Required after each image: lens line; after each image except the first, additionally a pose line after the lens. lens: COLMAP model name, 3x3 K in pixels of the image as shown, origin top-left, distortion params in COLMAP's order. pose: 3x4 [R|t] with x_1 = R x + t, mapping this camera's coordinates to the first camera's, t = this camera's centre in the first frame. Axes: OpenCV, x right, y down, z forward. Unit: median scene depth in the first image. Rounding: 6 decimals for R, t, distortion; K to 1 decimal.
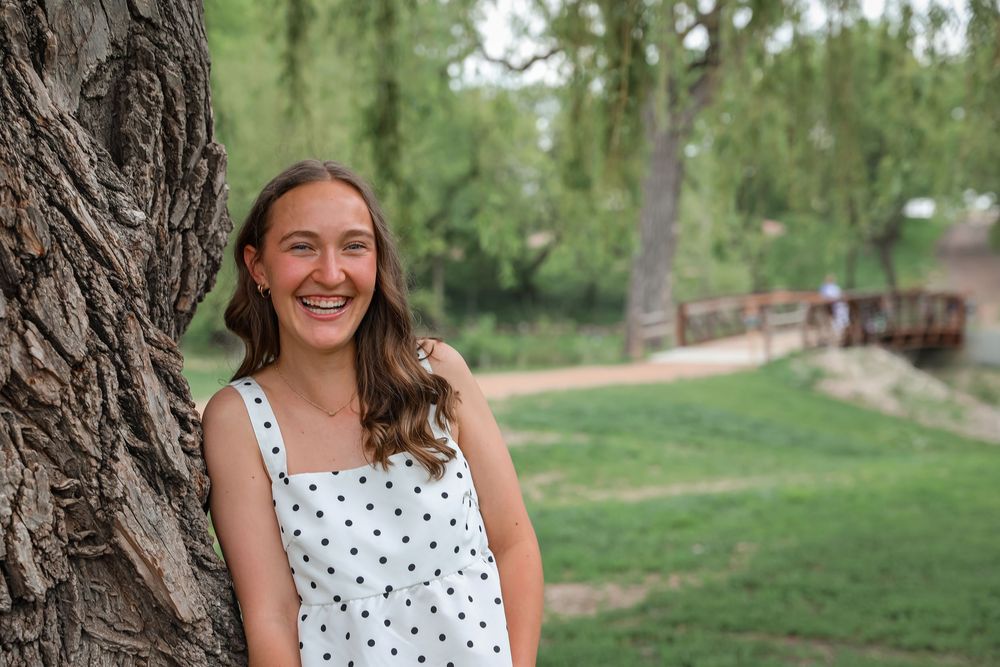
lens RADIAL K [[1895.4, 0, 526.0], [0, 1895.4, 332.1], [0, 0, 1]] dist [0.281038, -0.041457]
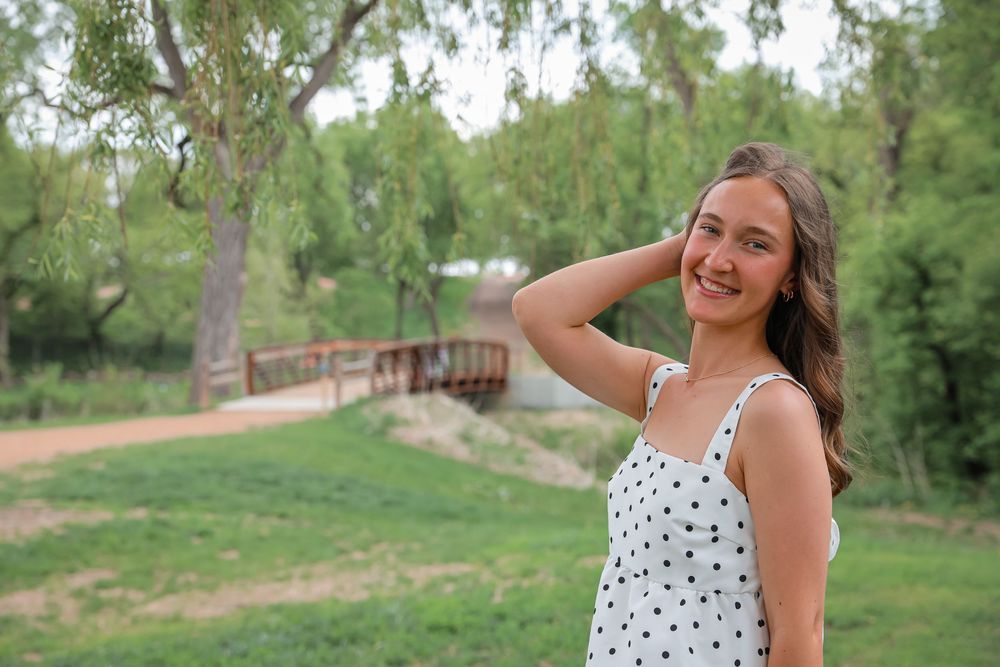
lens RADIAL K [[1685.0, 0, 501.9], [0, 1685.0, 302.6], [0, 0, 1]] dist [0.228777, -0.150958]
pose [[0.973013, 0.005172, 0.230693, 0.004753], [0.005003, 0.999041, -0.043497, -0.001067], [-0.230697, 0.043477, 0.972054, 0.102476]]
